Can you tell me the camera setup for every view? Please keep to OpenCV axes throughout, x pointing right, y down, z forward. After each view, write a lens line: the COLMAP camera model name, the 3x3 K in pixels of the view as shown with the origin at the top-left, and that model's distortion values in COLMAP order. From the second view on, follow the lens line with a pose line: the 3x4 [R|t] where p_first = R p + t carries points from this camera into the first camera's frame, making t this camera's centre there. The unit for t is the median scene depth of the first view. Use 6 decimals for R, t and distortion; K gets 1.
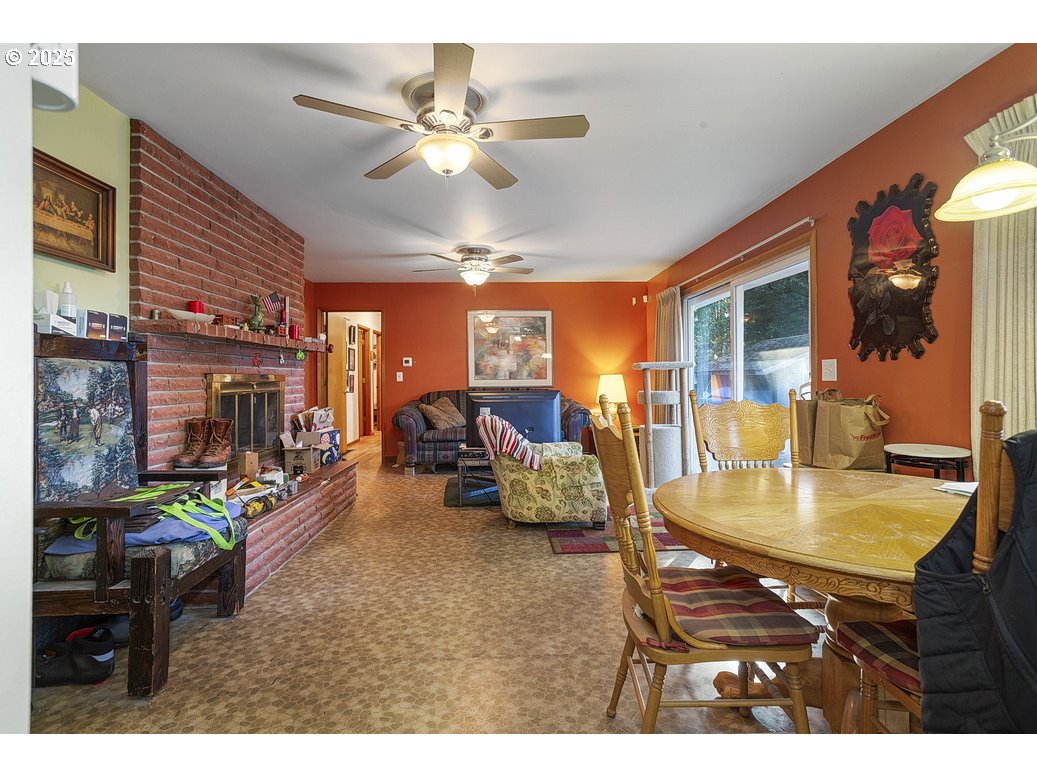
lens RADIAL K [[512.3, 0, 510.9], [0, 512.3, 380.3], [0, 0, 1]] dist [-0.030657, 0.018265]
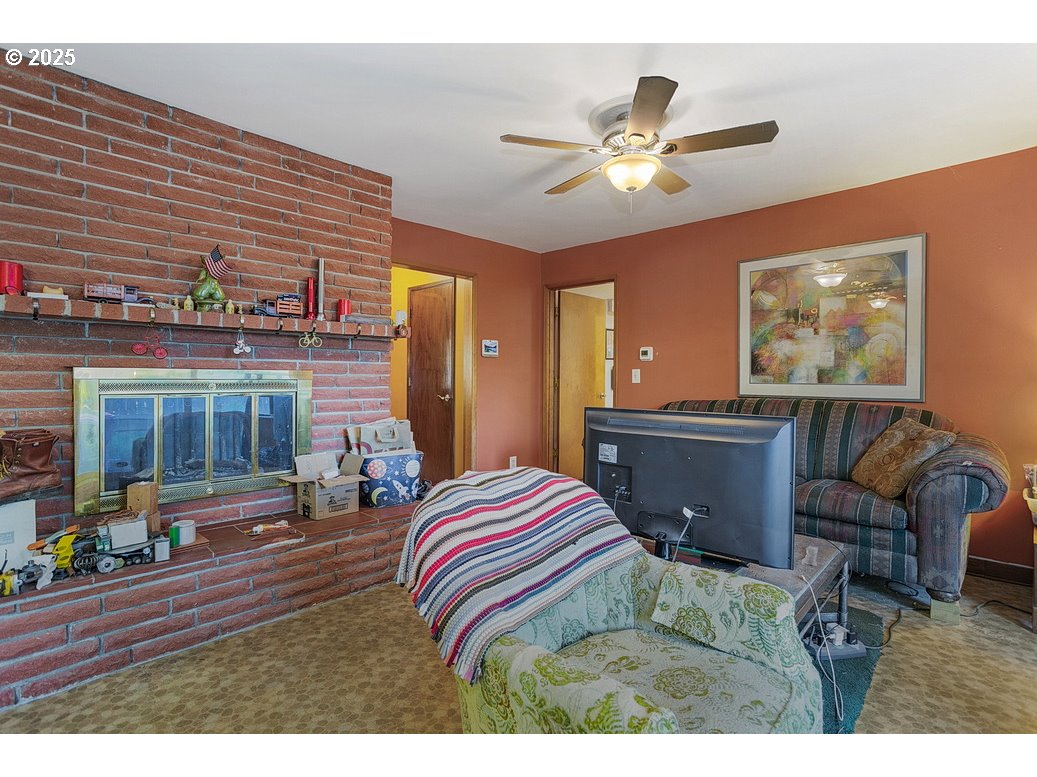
lens RADIAL K [[512.3, 0, 517.4], [0, 512.3, 383.0], [0, 0, 1]] dist [-0.030657, 0.018265]
pose [[0.697830, 0.021856, -0.715930, 0.178407], [-0.017090, 0.999758, 0.013863, -0.005400], [0.716060, 0.002561, 0.698034, 0.499672]]
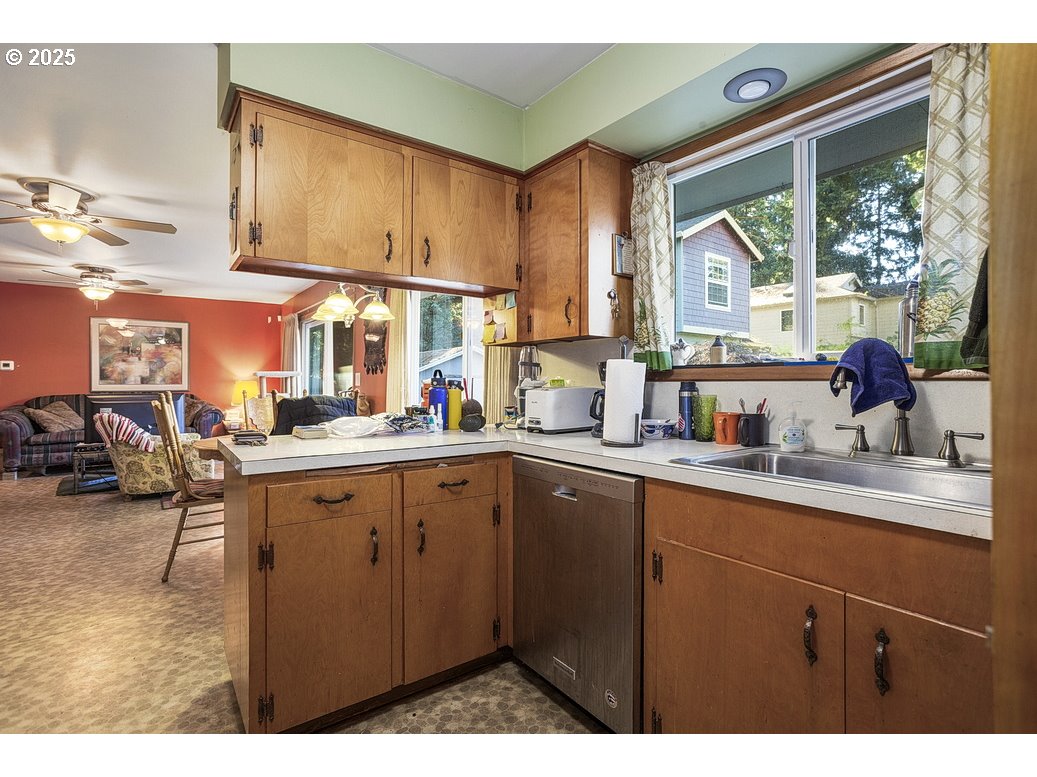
lens RADIAL K [[512.3, 0, 528.0], [0, 512.3, 379.5], [0, 0, 1]] dist [-0.030657, 0.018265]
pose [[0.816823, 0.008841, 0.576821, 0.055591], [-0.000694, 0.999897, -0.014343, 0.003685], [-0.576889, 0.011316, 0.816744, -0.391551]]
